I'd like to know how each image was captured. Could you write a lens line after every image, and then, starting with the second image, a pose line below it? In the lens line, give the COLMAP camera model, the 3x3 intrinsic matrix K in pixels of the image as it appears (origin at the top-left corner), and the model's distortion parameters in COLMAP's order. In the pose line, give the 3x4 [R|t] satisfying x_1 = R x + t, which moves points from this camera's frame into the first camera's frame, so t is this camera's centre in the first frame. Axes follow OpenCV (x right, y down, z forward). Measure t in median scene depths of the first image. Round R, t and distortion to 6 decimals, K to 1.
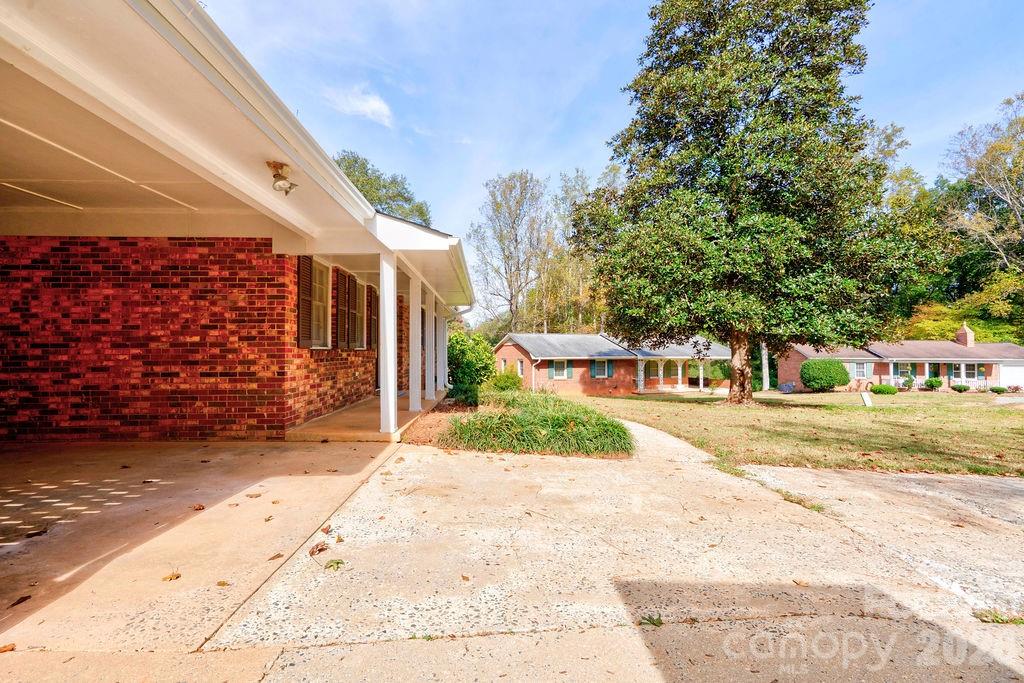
lens RADIAL K [[460.9, 0, 508.2], [0, 460.9, 347.5], [0, 0, 1]] dist [0.001909, 0.000211]
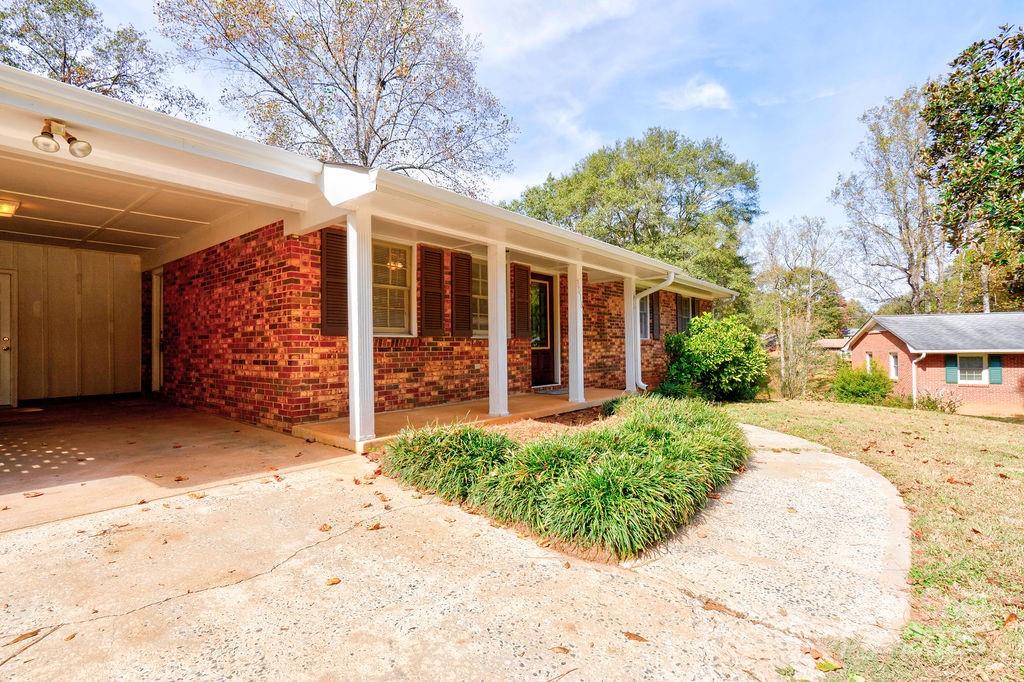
lens RADIAL K [[479.3, 0, 508.5], [0, 479.3, 340.7], [0, 0, 1]] dist [0.008923, 0.000614]
pose [[0.750740, -0.012964, -0.660471, 0.077569], [0.012947, 0.999904, -0.004910, 0.003554], [0.660471, -0.004865, 0.750836, 0.090107]]
